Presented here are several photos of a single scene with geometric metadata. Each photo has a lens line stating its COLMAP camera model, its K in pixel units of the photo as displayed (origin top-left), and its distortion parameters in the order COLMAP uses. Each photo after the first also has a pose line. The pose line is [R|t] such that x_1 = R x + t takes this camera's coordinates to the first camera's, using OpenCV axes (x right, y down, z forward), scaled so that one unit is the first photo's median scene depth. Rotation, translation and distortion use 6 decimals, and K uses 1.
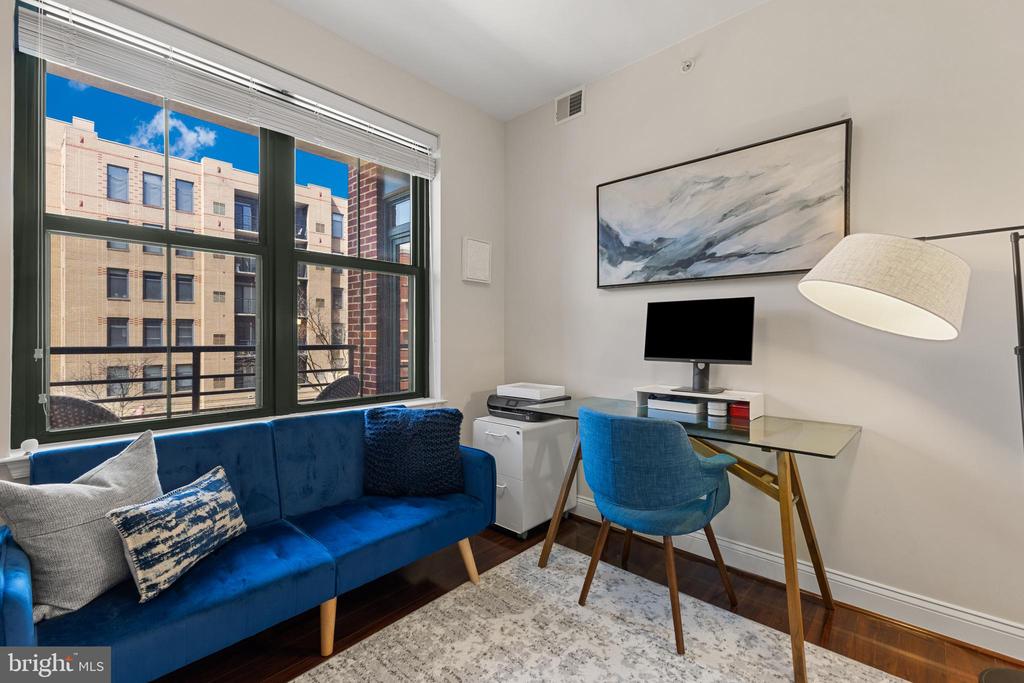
lens RADIAL K [[439.1, 0, 525.1], [0, 439.1, 336.9], [0, 0, 1]] dist [0.005932, 0.000027]
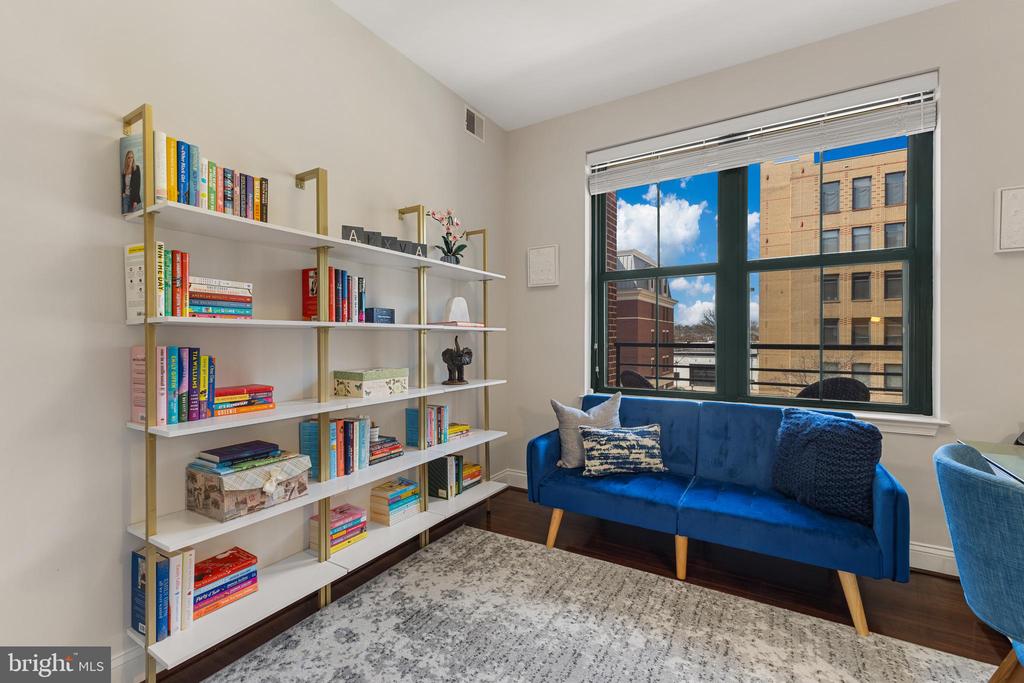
lens RADIAL K [[440.3, 0, 514.6], [0, 440.3, 337.8], [0, 0, 1]] dist [0.004412, -0.000062]
pose [[0.194265, 0.000045, -0.980949, 0.571638], [0.004703, 0.999988, 0.000978, -0.002880], [0.980938, -0.004804, 0.194263, 0.197917]]
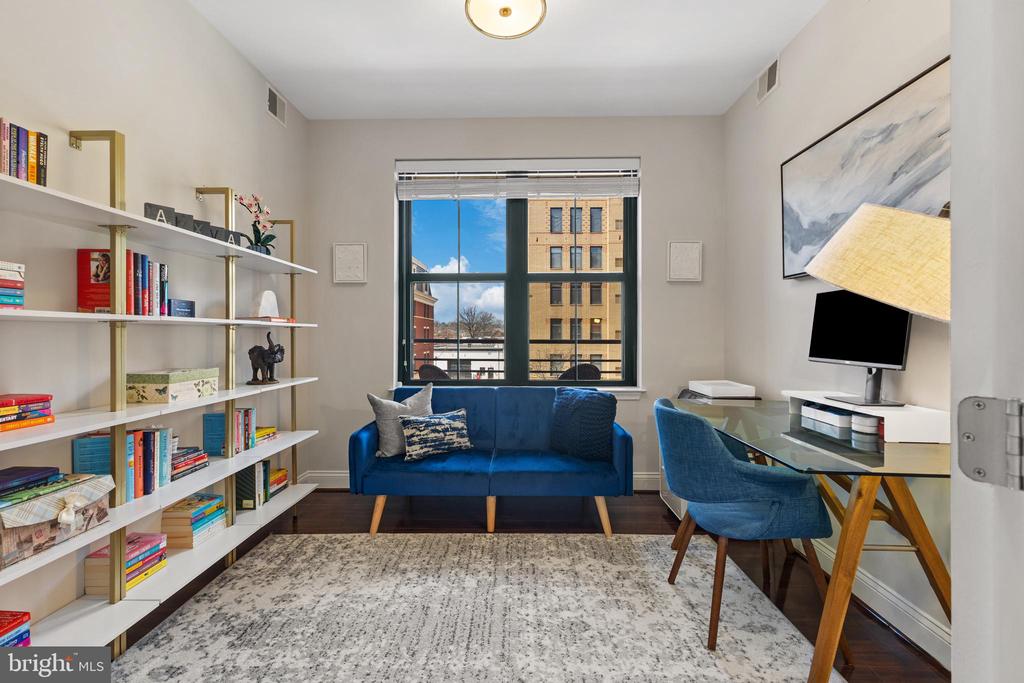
lens RADIAL K [[442.5, 0, 514.4], [0, 442.5, 330.3], [0, 0, 1]] dist [0.002718, -0.000117]
pose [[0.662292, -0.006482, -0.749218, 0.628315], [0.002872, 0.999977, -0.006112, -0.003302], [0.749240, 0.001896, 0.662296, -0.004066]]
